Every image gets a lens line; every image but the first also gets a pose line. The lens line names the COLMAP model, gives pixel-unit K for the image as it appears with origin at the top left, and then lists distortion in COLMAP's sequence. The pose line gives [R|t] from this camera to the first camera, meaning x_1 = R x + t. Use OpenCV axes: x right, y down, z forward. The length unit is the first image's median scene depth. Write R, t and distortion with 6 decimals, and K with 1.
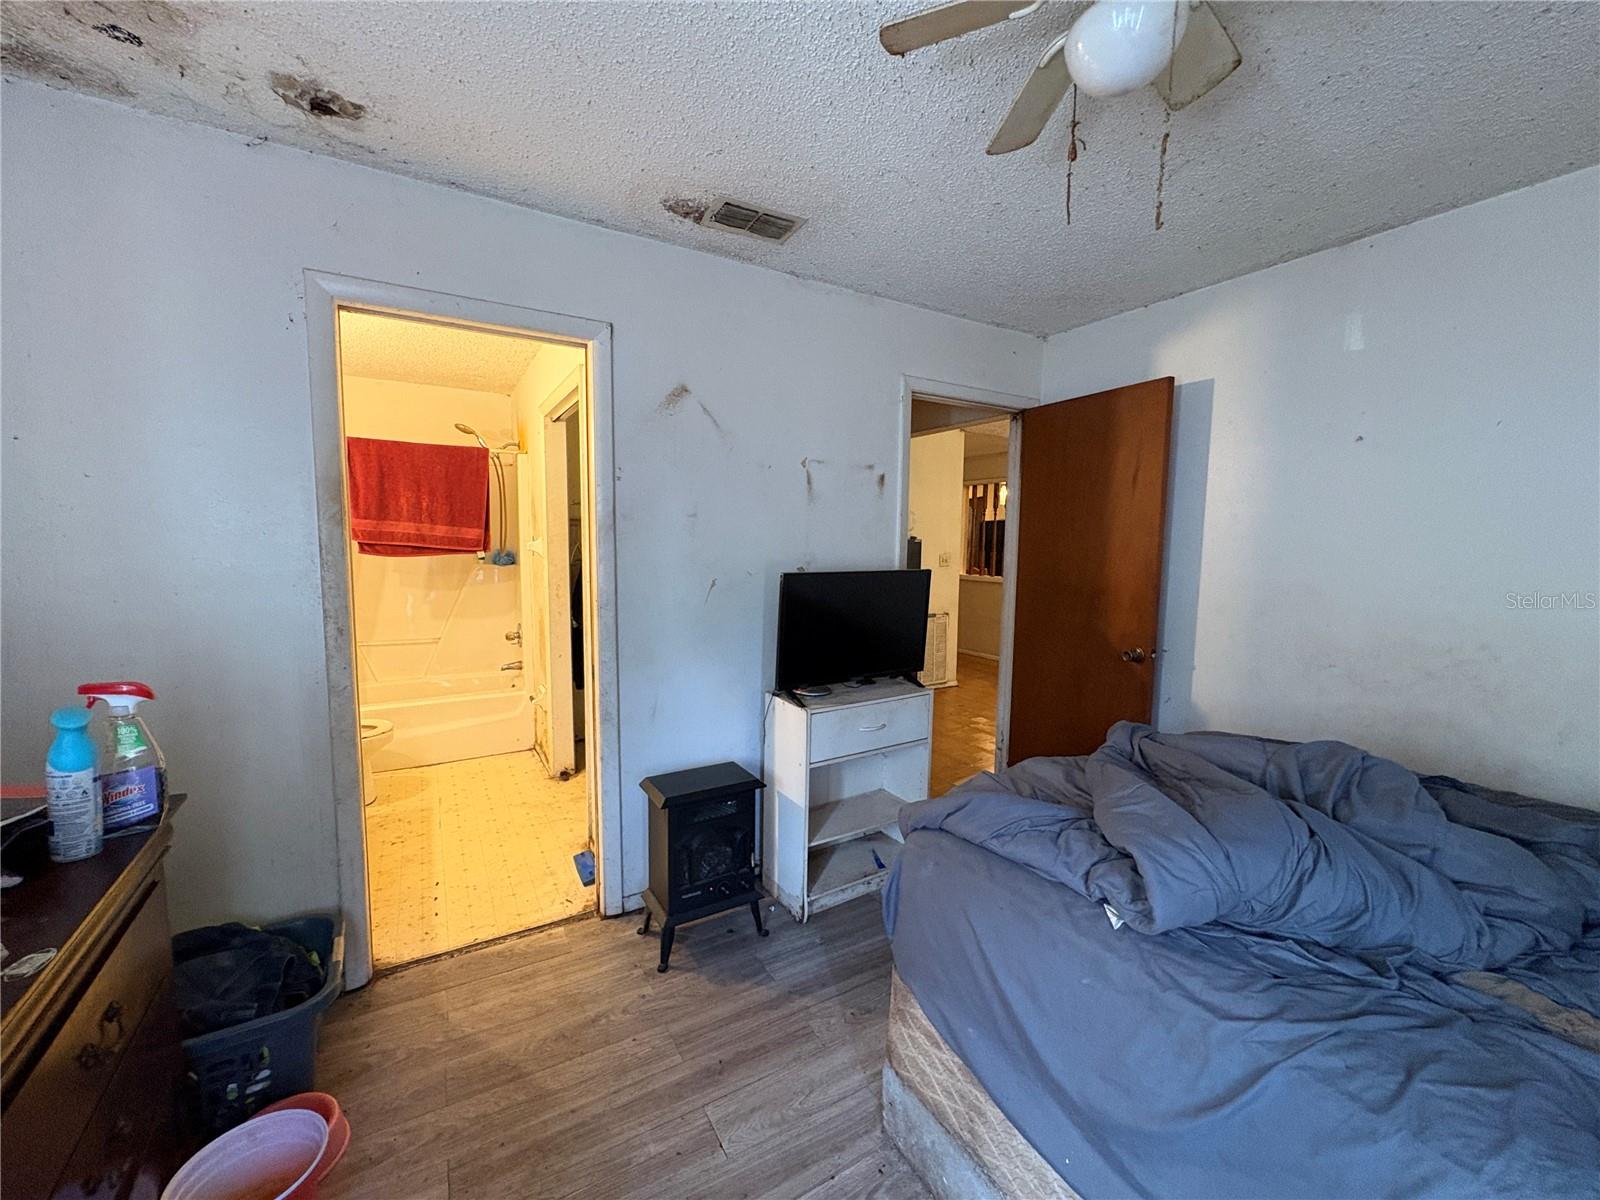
lens RADIAL K [[636.1, 0, 801.8], [0, 636.1, 602.9], [0, 0, 1]] dist [-0.000740, 0.000092]
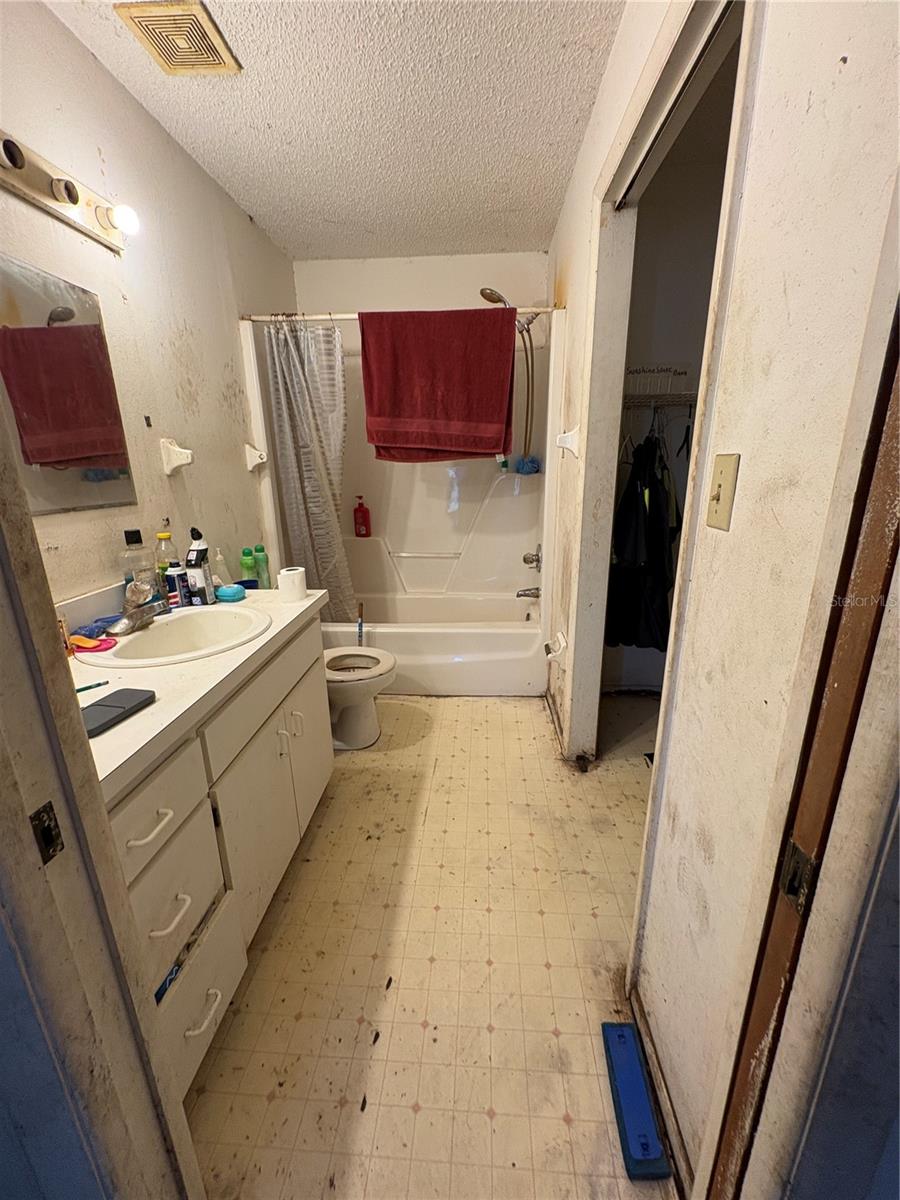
lens RADIAL K [[477.1, 0, 449.0], [0, 477.1, 599.6], [0, 0, 1]] dist [-0.000740, 0.000092]
pose [[0.821268, 0.134637, -0.554429, -0.210192], [-0.029414, 0.980457, 0.194523, -0.017525], [0.569784, -0.143447, 0.809178, 0.473042]]
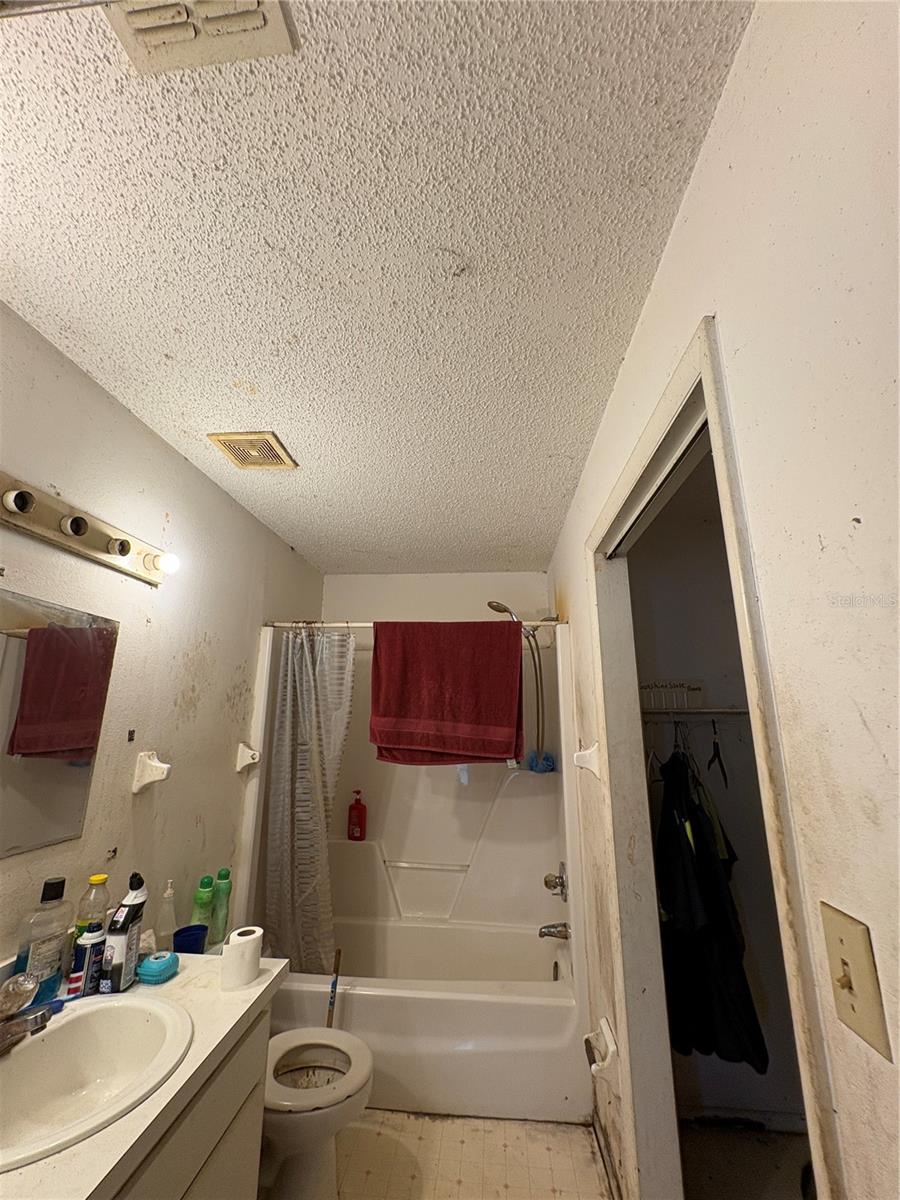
lens RADIAL K [[477.1, 0, 448.3], [0, 477.1, 600.9], [0, 0, 1]] dist [-0.000740, 0.000092]
pose [[0.807426, -0.148915, -0.570866, -0.232256], [-0.054225, 0.944792, -0.323152, -0.074420], [0.587472, 0.291876, 0.754775, 0.509896]]
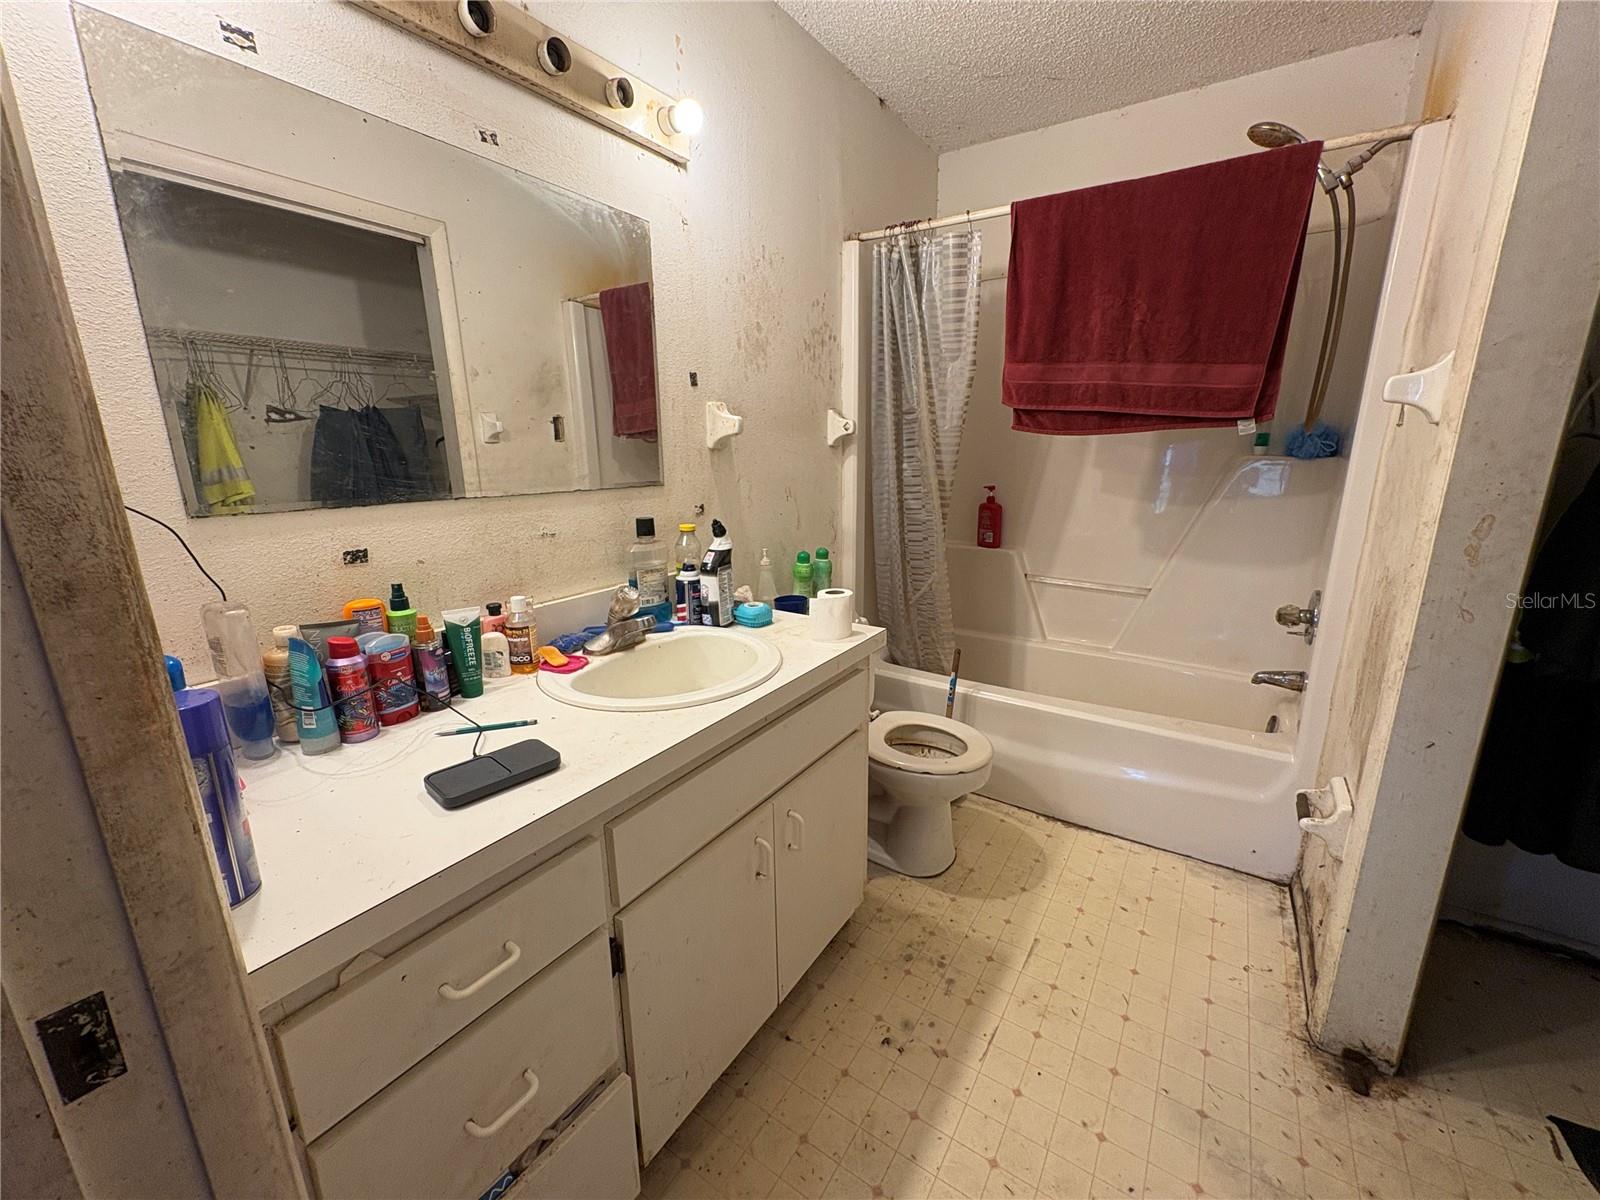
lens RADIAL K [[636.1, 0, 802.3], [0, 636.1, 599.3], [0, 0, 1]] dist [-0.000740, 0.000092]
pose [[0.428908, 0.200601, -0.880793, -0.240241], [-0.072907, 0.979538, 0.187588, -0.021989], [0.900401, -0.016242, 0.434757, 0.561143]]
